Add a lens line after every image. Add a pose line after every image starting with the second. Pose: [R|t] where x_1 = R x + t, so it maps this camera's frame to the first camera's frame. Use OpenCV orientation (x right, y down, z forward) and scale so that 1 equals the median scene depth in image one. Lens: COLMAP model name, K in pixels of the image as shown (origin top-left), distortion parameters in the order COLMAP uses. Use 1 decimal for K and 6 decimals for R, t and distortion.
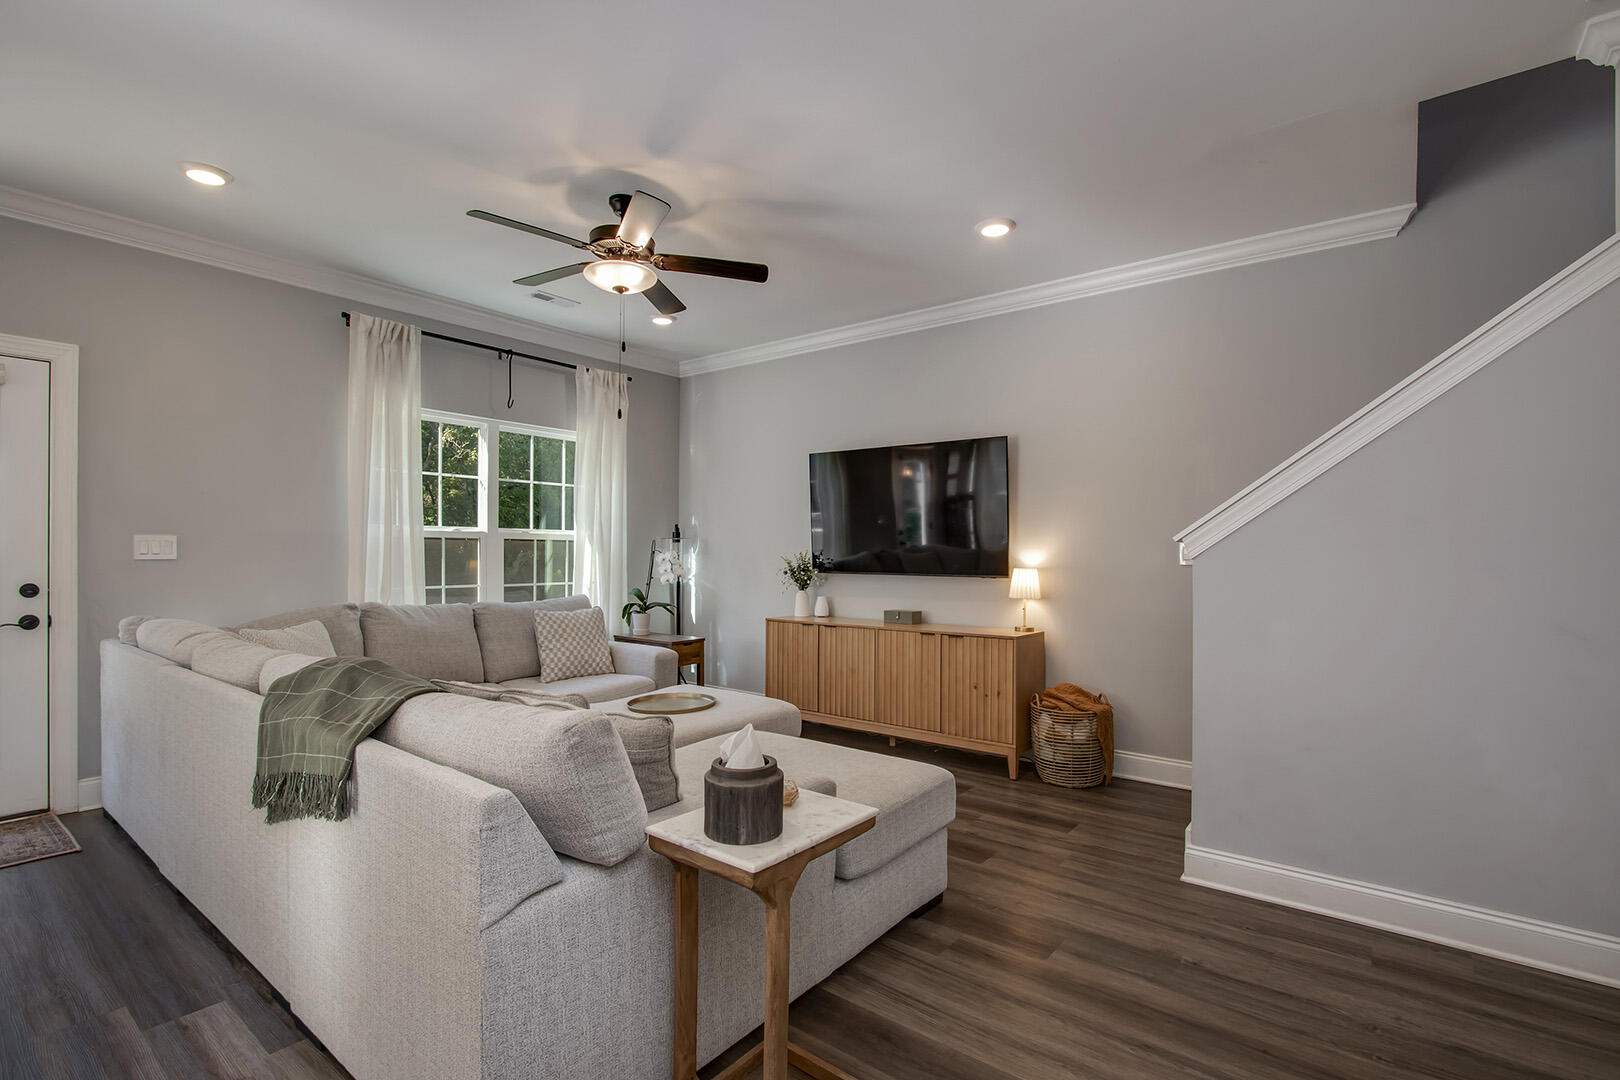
lens RADIAL K [[753.0, 0, 820.0], [0, 753.0, 546.9], [0, 0, 1]] dist [-0.021451, 0.005362]
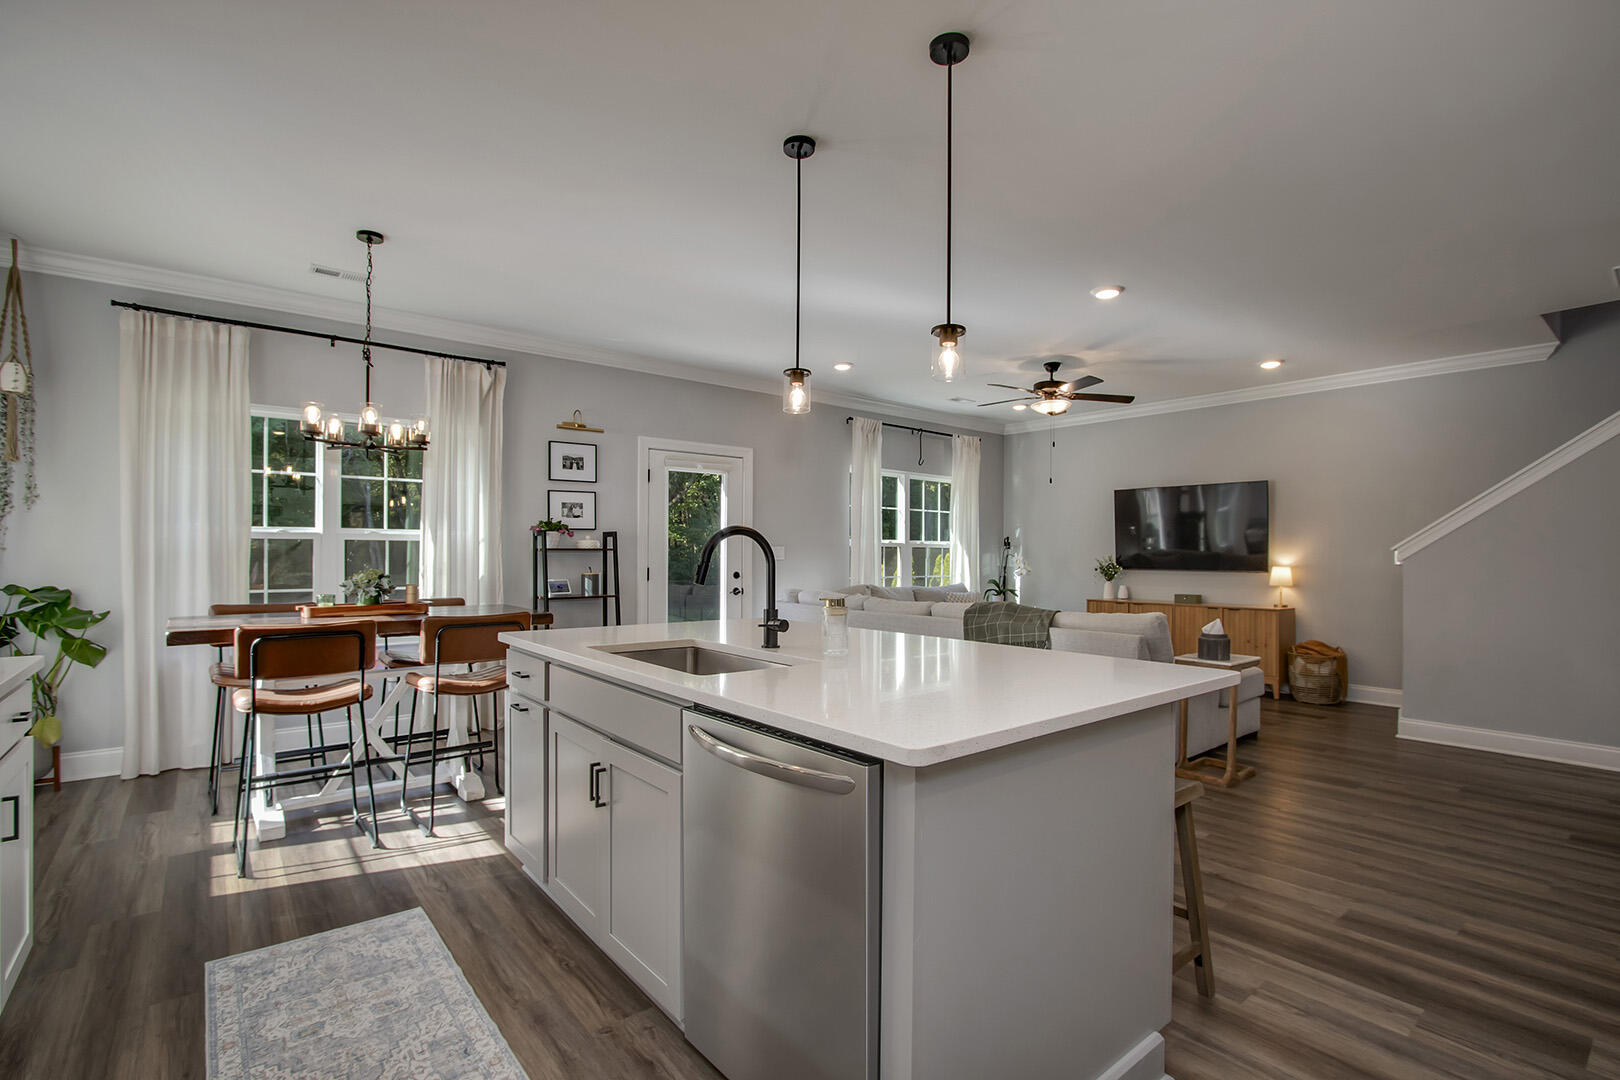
lens RADIAL K [[753.0, 0, 815.6], [0, 753.0, 546.3], [0, 0, 1]] dist [-0.021451, 0.005362]
pose [[0.977191, -0.001389, -0.212357, -0.306473], [0.000491, 0.999991, -0.004280, -0.006071], [0.212361, 0.004078, 0.977183, -0.640375]]
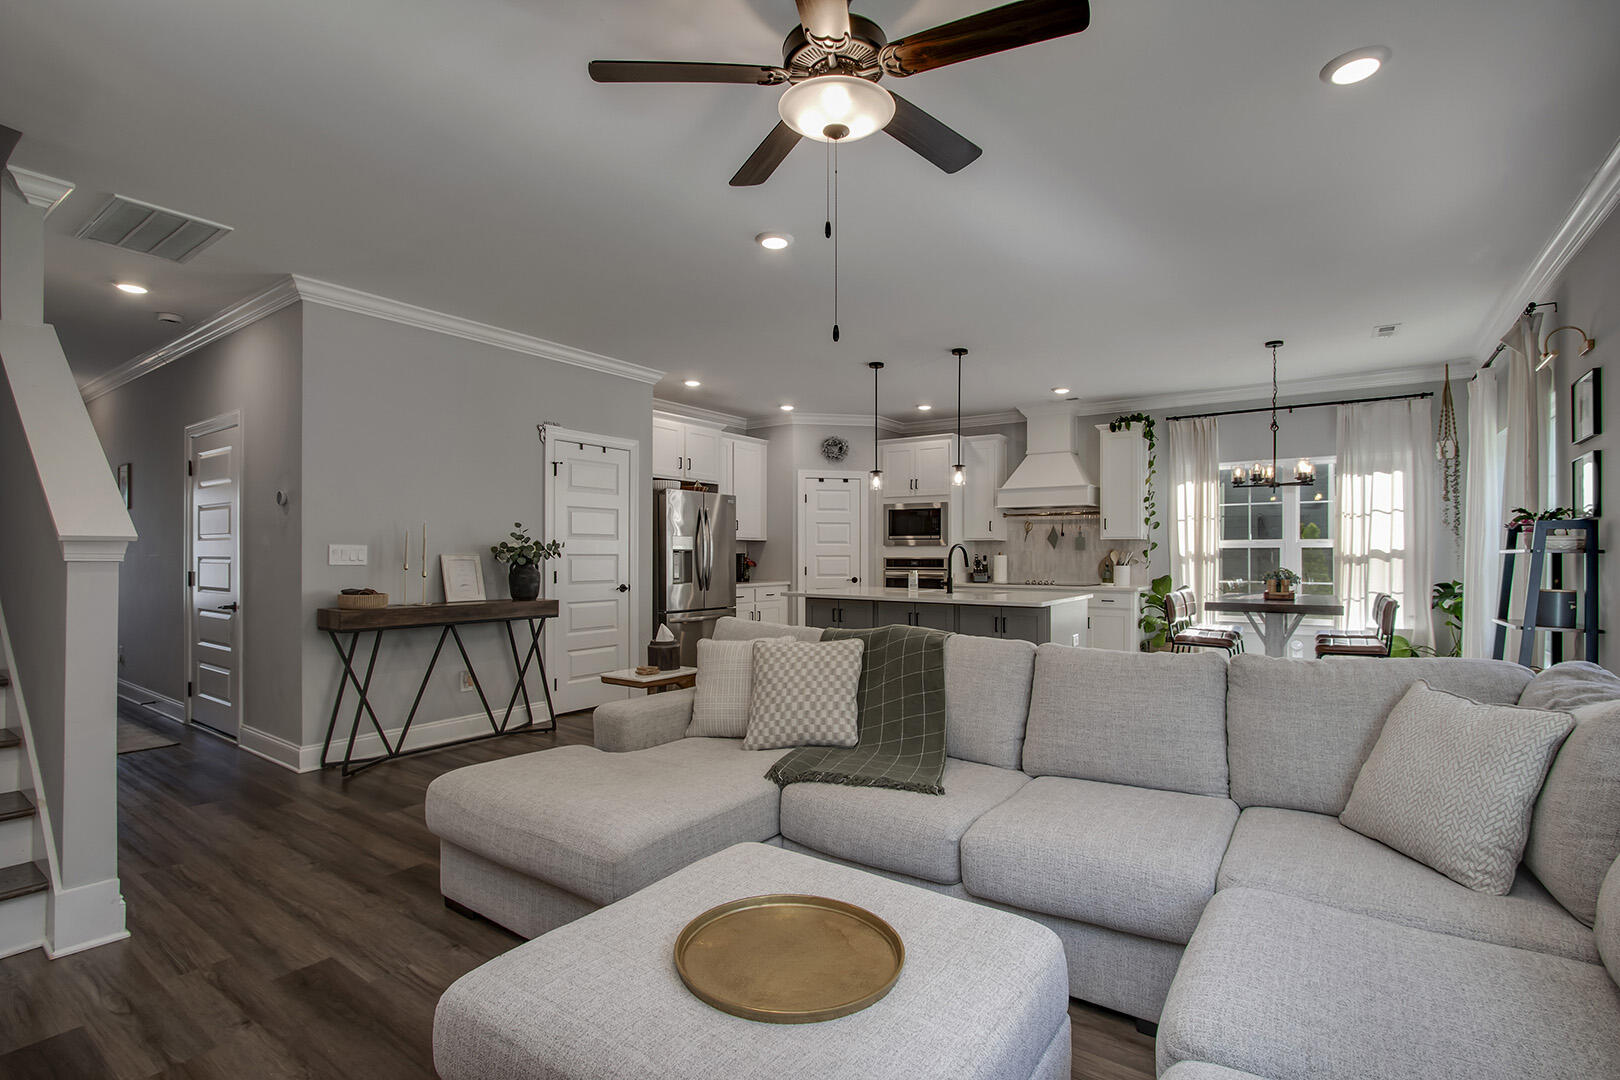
lens RADIAL K [[753.0, 0, 814.8], [0, 753.0, 555.8], [0, 0, 1]] dist [-0.021451, 0.005362]
pose [[-0.998565, -0.003508, -0.053444, -0.151077], [-0.003344, 0.999989, -0.003157, 0.003296], [0.053455, -0.002974, -0.998566, 1.134517]]
